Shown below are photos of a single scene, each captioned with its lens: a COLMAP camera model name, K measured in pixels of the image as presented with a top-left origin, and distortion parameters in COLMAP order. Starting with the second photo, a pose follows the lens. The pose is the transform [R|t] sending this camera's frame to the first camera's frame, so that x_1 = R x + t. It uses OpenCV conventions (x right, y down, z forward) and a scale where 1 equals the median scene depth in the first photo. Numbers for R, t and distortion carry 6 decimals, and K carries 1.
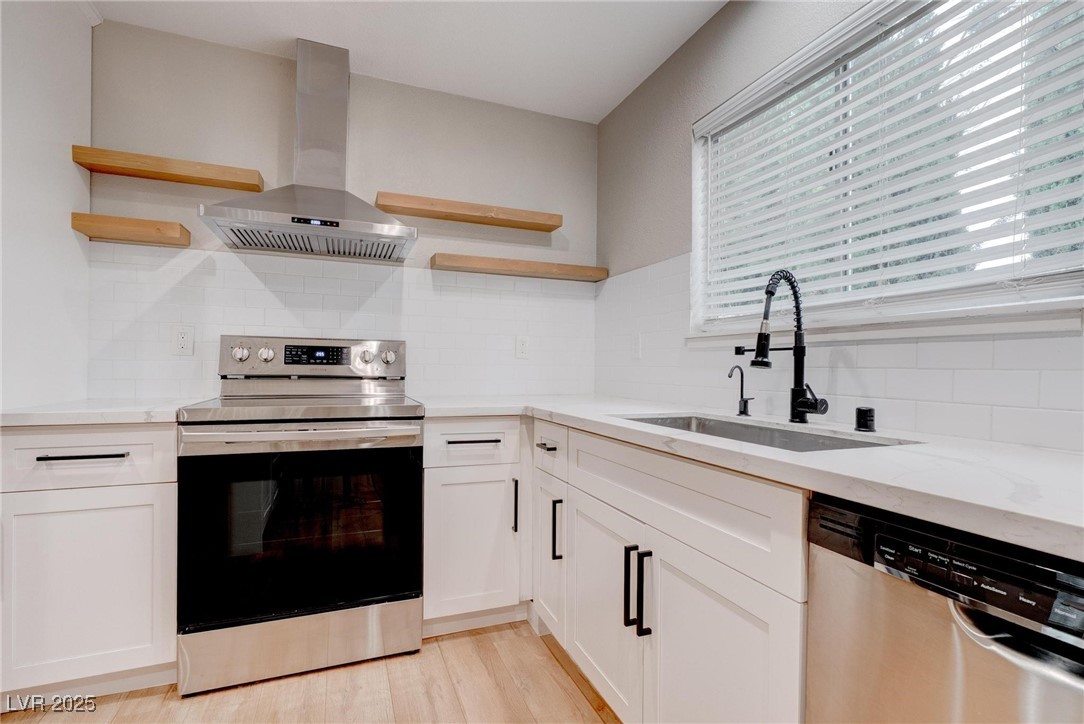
lens RADIAL K [[495.5, 0, 538.5], [0, 495.5, 365.4], [0, 0, 1]] dist [-0.023411, 0.007768]
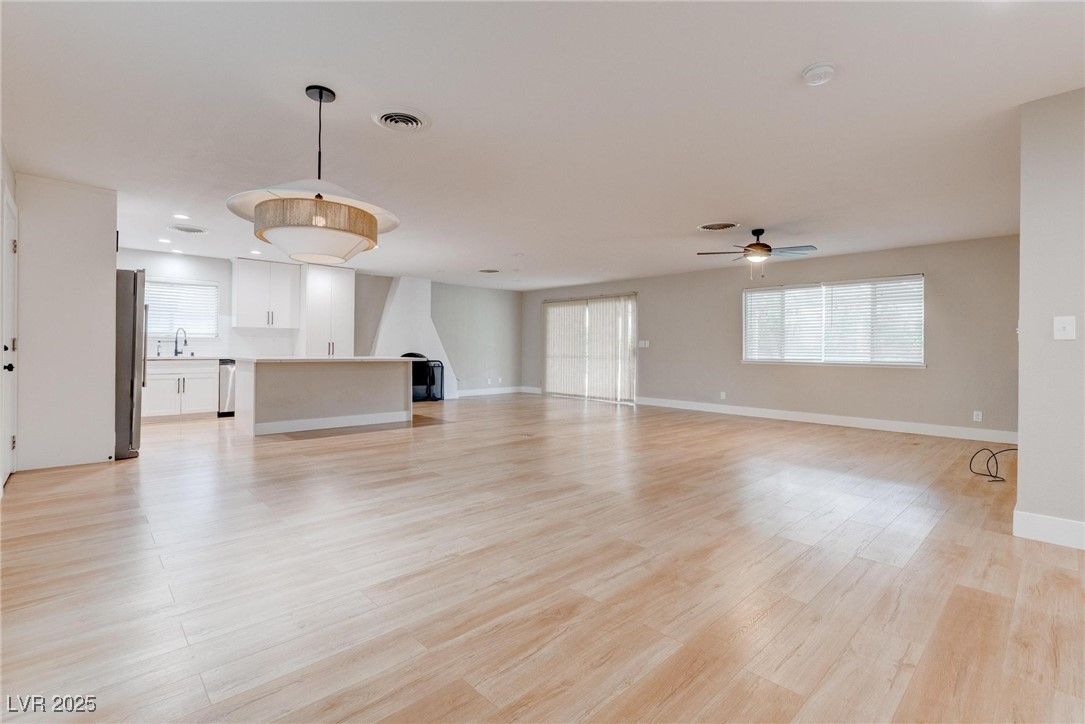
lens RADIAL K [[495.9, 0, 540.2], [0, 495.9, 351.0], [0, 0, 1]] dist [-0.023411, 0.007768]
pose [[-0.371404, -0.013264, 0.928377, -4.167417], [-0.010747, 0.999892, 0.009986, -0.021140], [-0.928409, -0.006268, -0.371507, -0.456523]]
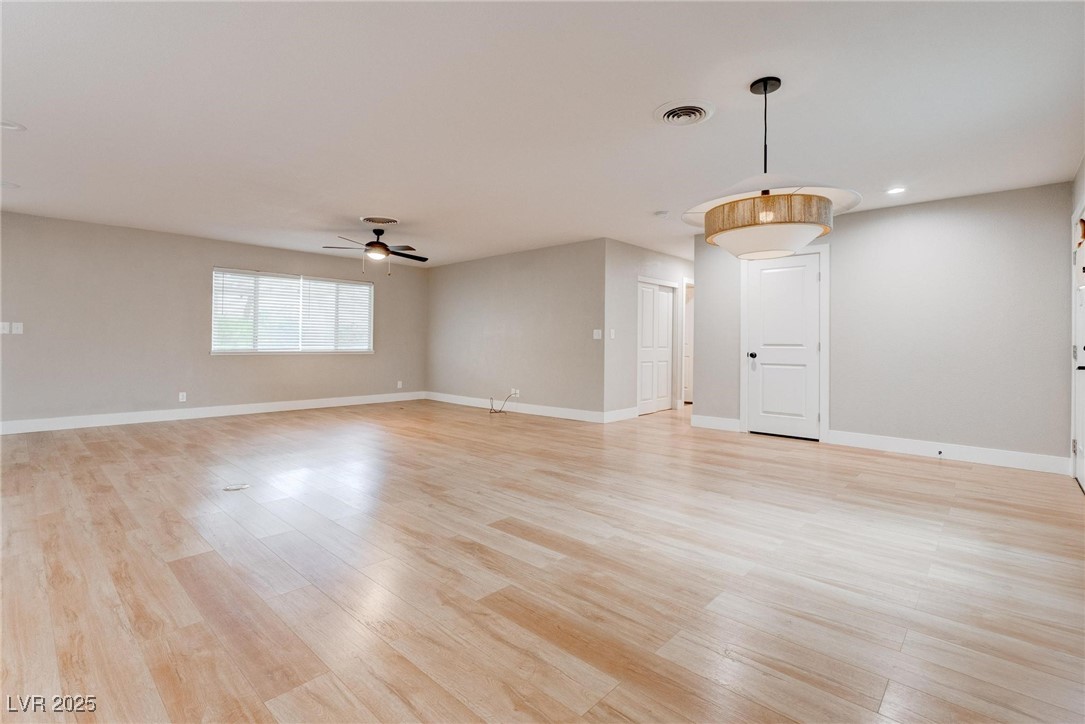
lens RADIAL K [[495.9, 0, 542.4], [0, 495.9, 337.3], [0, 0, 1]] dist [-0.023411, 0.007768]
pose [[-0.900534, -0.020541, -0.434300, -1.491139], [-0.015424, 0.999764, -0.015304, -0.003404], [0.434511, -0.007083, -0.900638, 0.564956]]
